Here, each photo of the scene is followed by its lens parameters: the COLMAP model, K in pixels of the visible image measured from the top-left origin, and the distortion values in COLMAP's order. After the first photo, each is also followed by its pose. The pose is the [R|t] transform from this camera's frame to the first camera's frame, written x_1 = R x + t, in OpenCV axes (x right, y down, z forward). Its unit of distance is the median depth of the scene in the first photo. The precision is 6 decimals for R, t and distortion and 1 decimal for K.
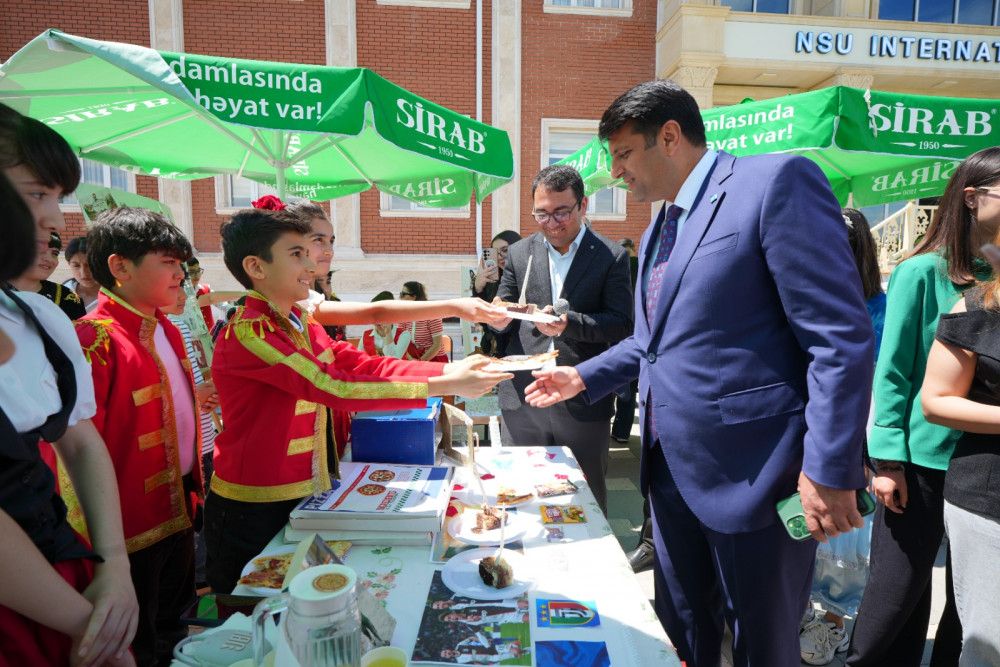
lens RADIAL K [[555.3, 0, 492.4], [0, 555.3, 339.2], [0, 0, 1]] dist [0.034306, -0.000186]
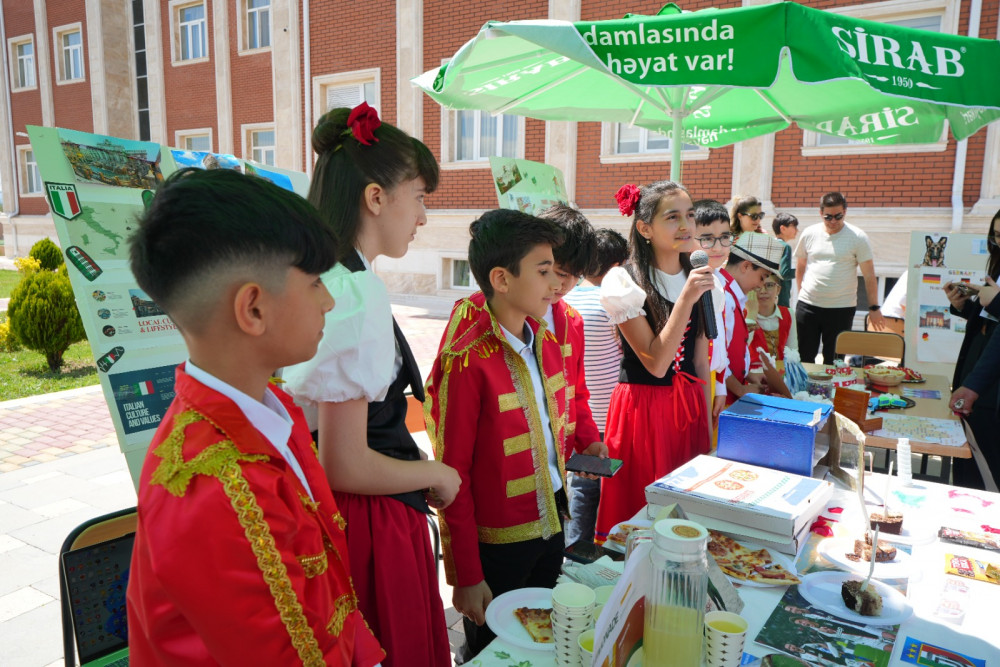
lens RADIAL K [[711.4, 0, 497.4], [0, 711.4, 341.3], [0, 0, 1]] dist [0.022807, -0.000865]
pose [[0.832573, 0.105247, -0.543825, 0.070552], [-0.086801, 0.994443, 0.059566, -0.015766], [0.547072, -0.002388, 0.837082, -0.219342]]
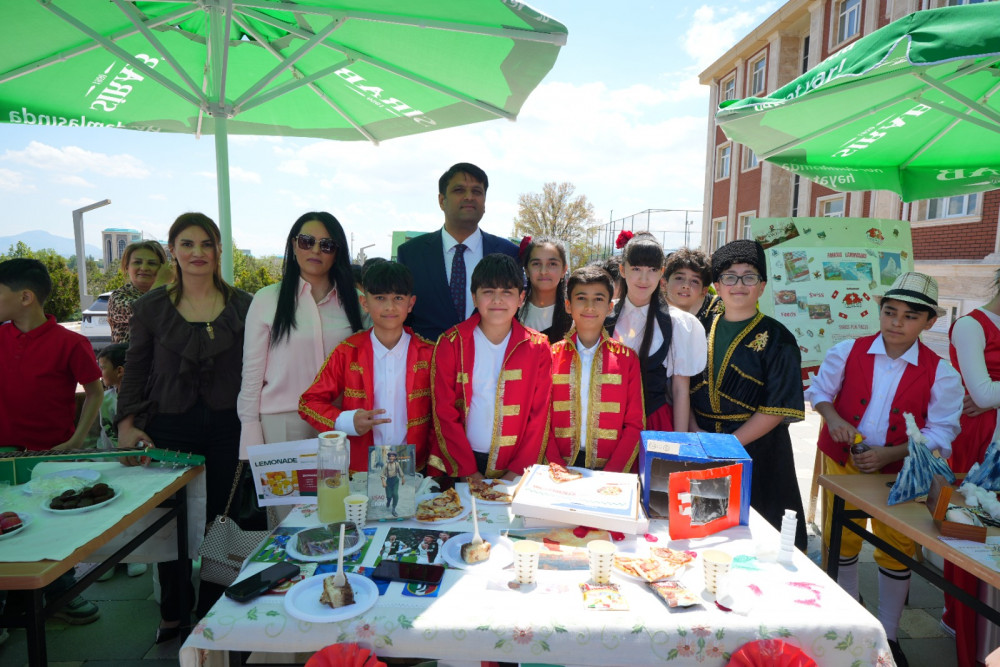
lens RADIAL K [[555.3, 0, 484.3], [0, 555.3, 334.4], [0, 0, 1]] dist [0.034306, -0.000186]
pose [[0.019332, 0.127633, -0.991633, 0.834082], [-0.136791, 0.982829, 0.123834, -0.156366], [0.990411, 0.133253, 0.036459, 0.630174]]
